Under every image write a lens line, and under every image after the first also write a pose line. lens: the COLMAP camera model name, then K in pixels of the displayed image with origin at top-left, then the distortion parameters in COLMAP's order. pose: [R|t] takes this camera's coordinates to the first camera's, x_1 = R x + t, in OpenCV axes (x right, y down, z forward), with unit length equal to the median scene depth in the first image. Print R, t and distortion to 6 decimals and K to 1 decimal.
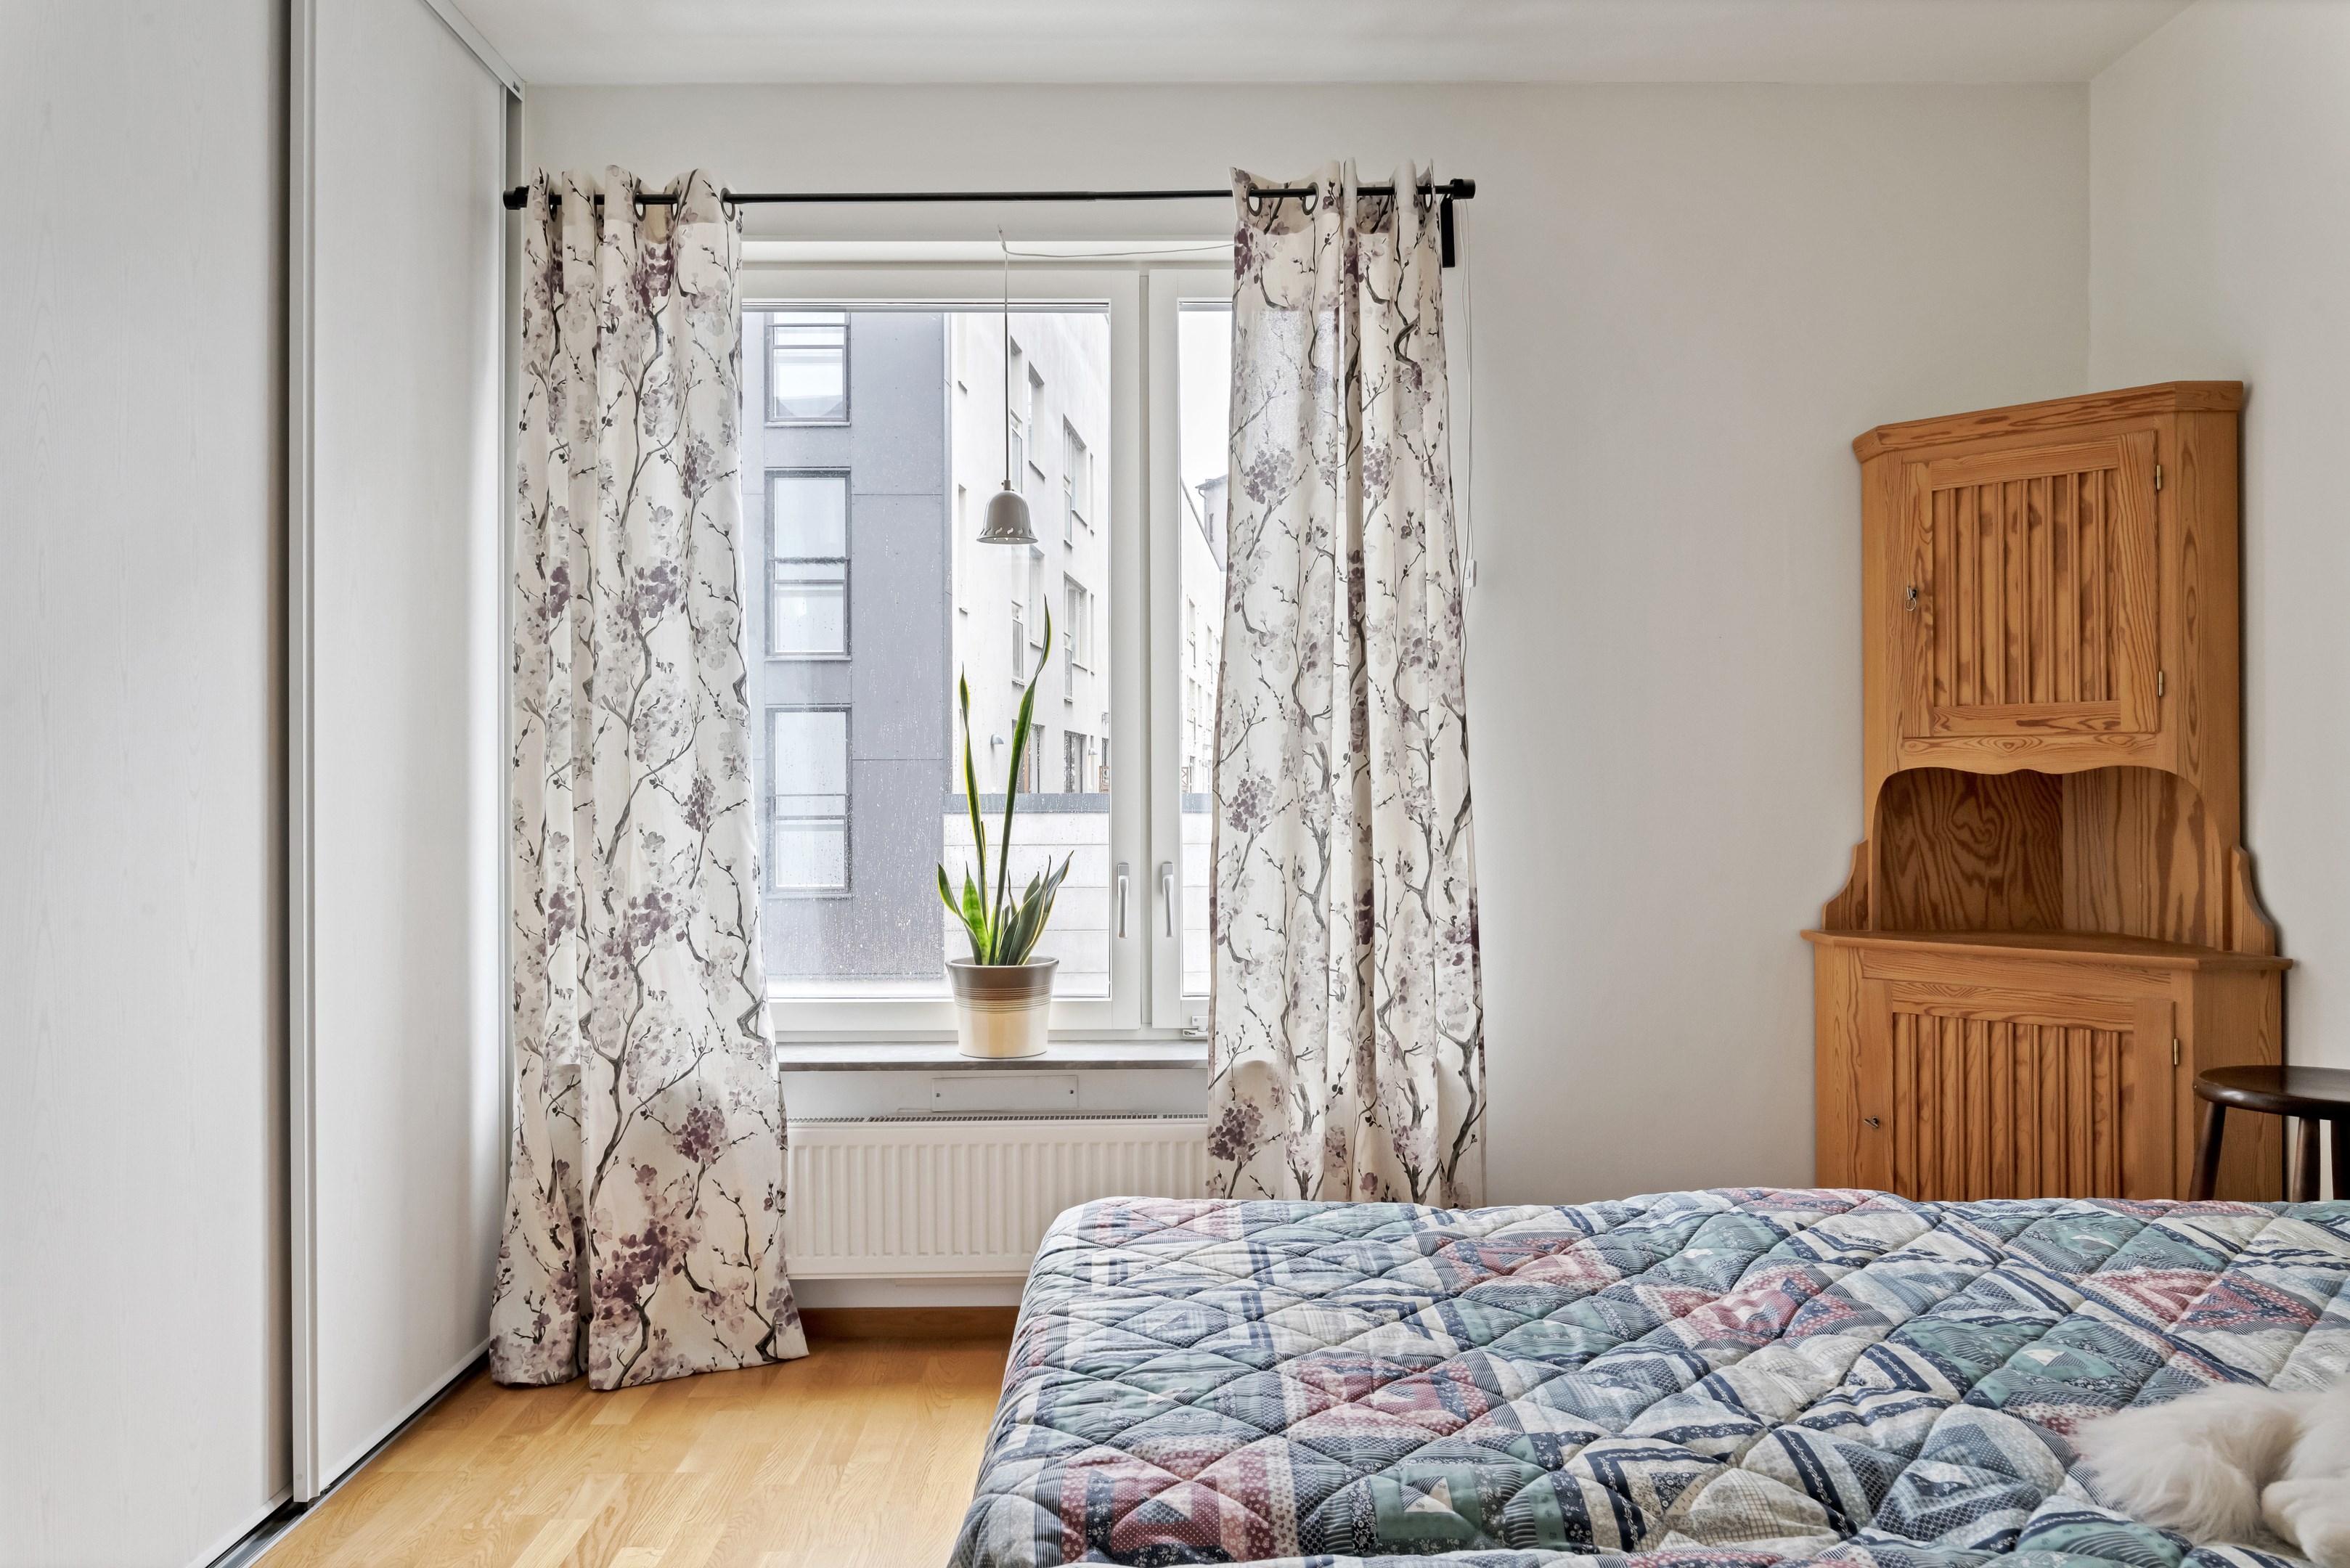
lens RADIAL K [[1695.7, 0, 1166.4], [0, 1695.7, 774.9], [0, 0, 1]] dist [-0.013789, 0.004543]
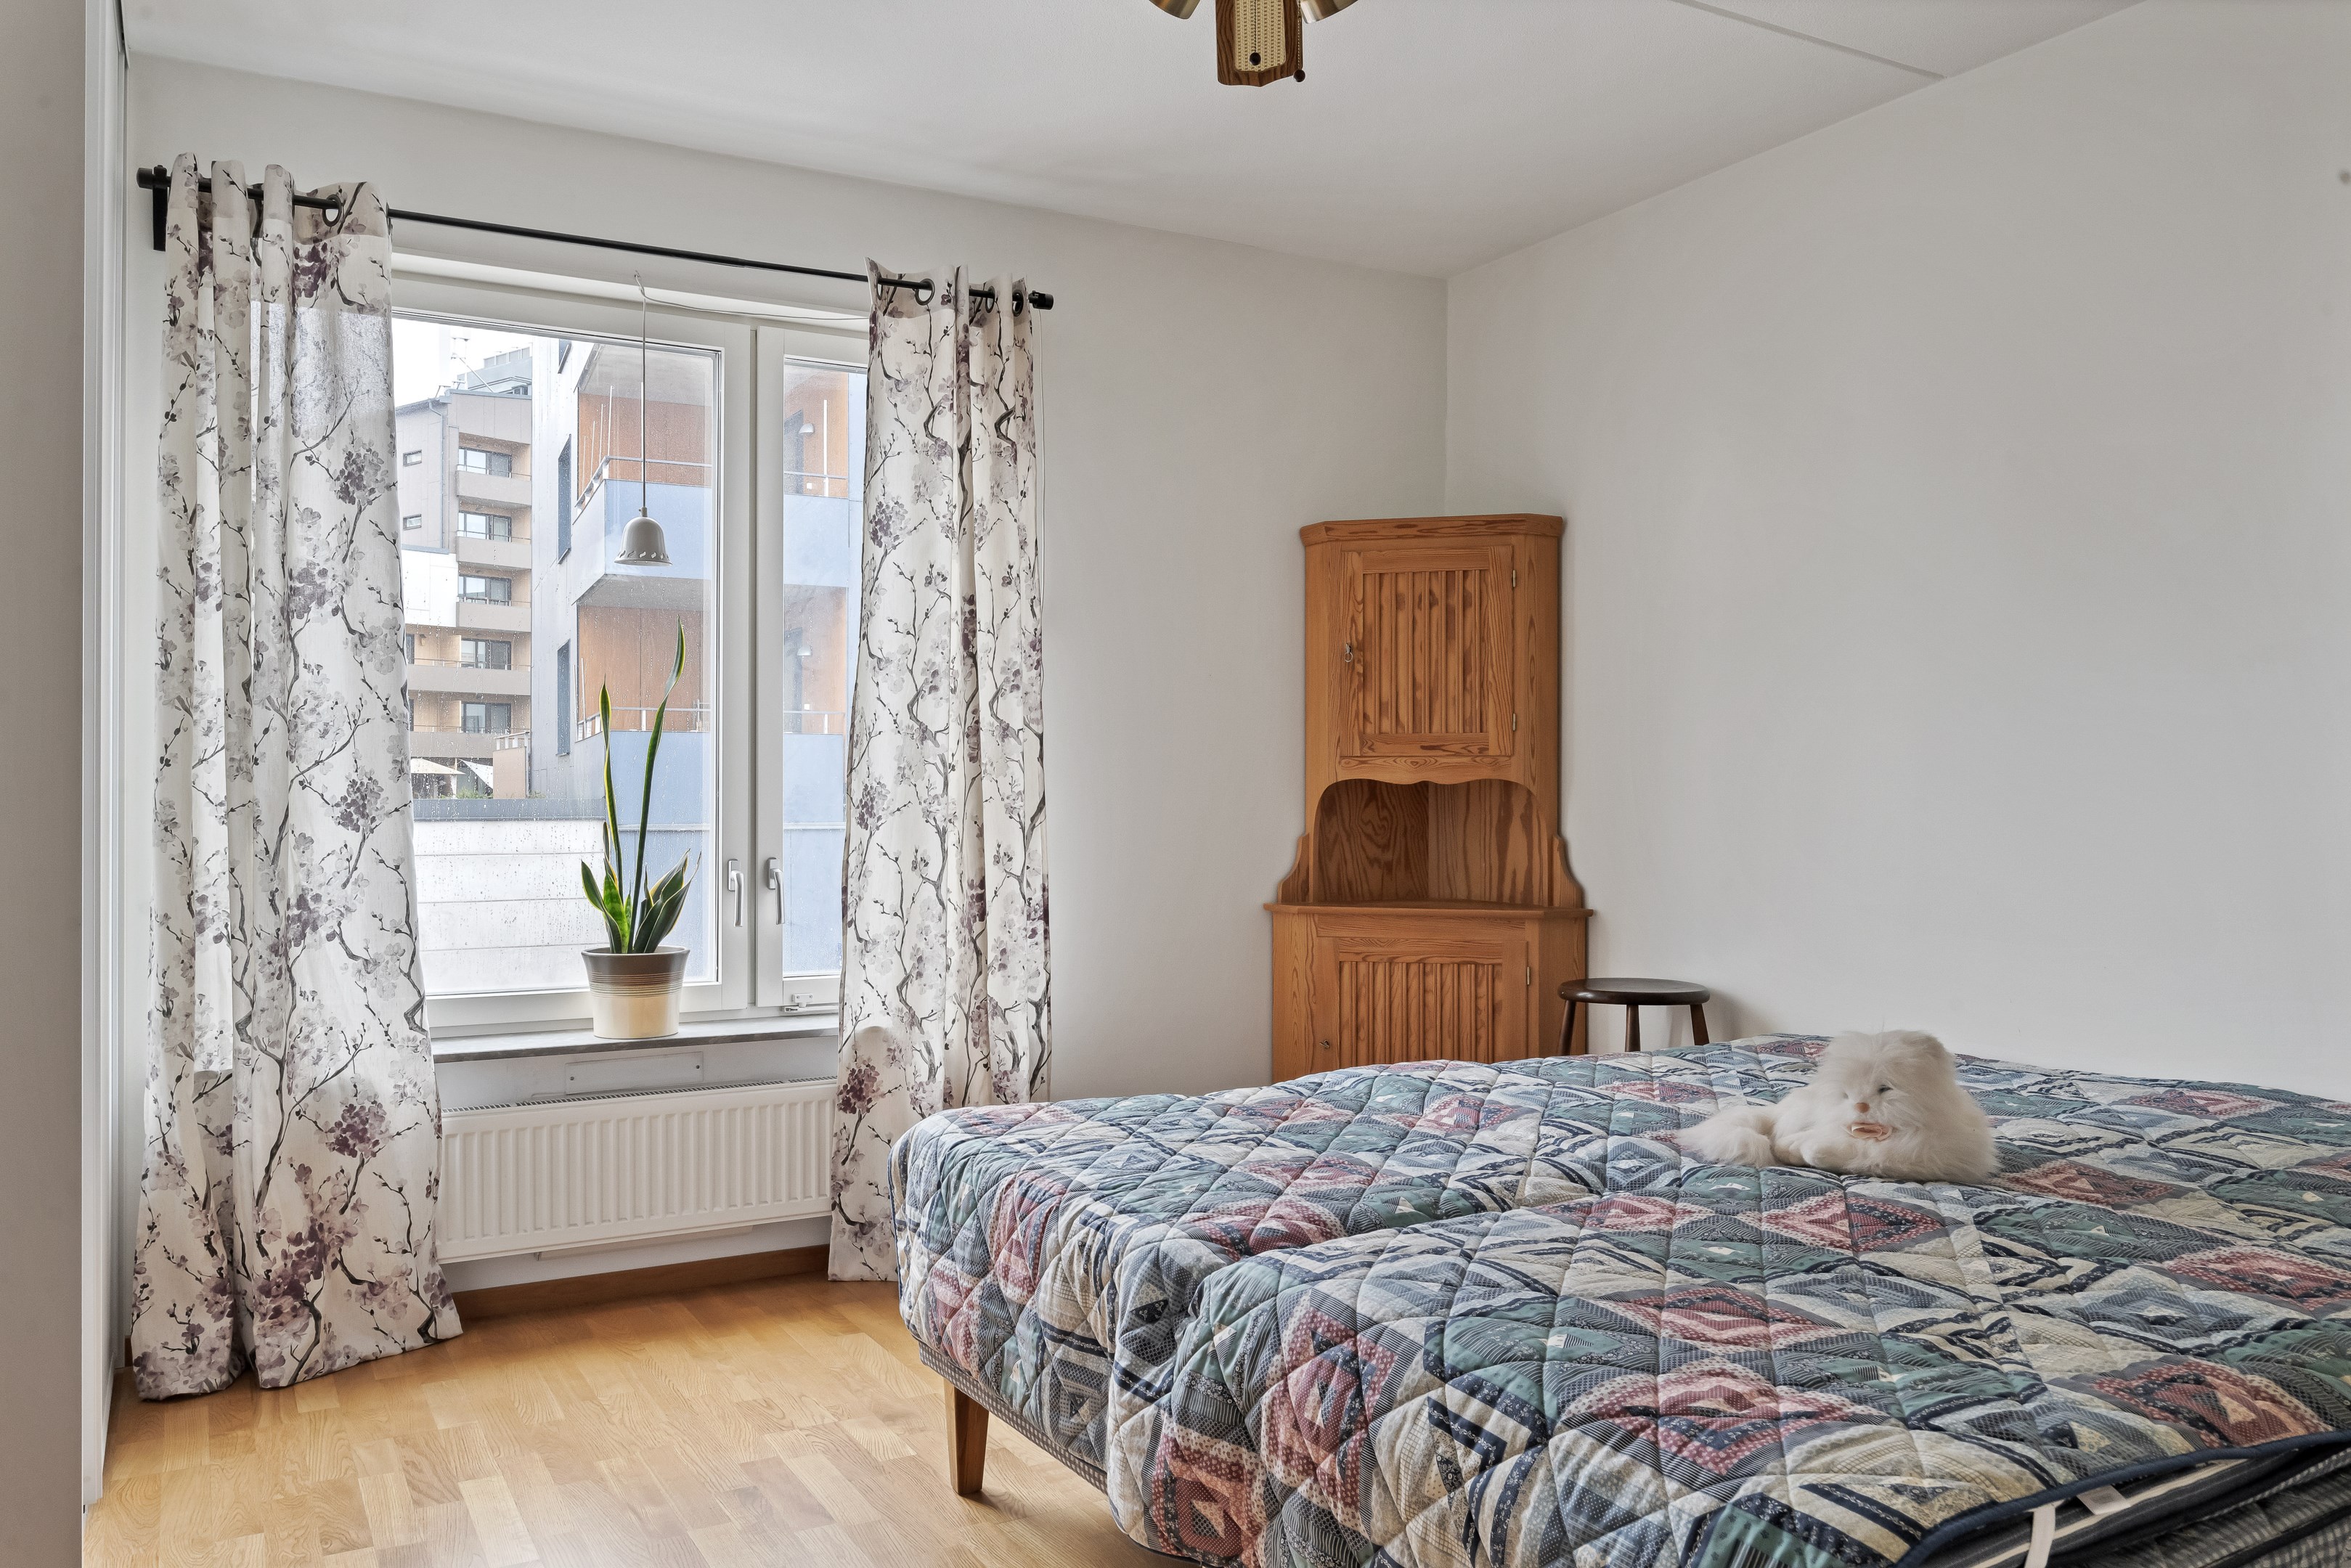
lens RADIAL K [[1863.4, 0, 1181.3], [0, 1863.4, 787.4], [0, 0, 1]] dist [-0.012056, -0.007906]
pose [[0.868057, 0.005760, 0.496432, -0.404672], [-0.007143, 0.999974, 0.000888, 0.002078], [-0.496414, -0.004317, 0.868075, -0.215907]]
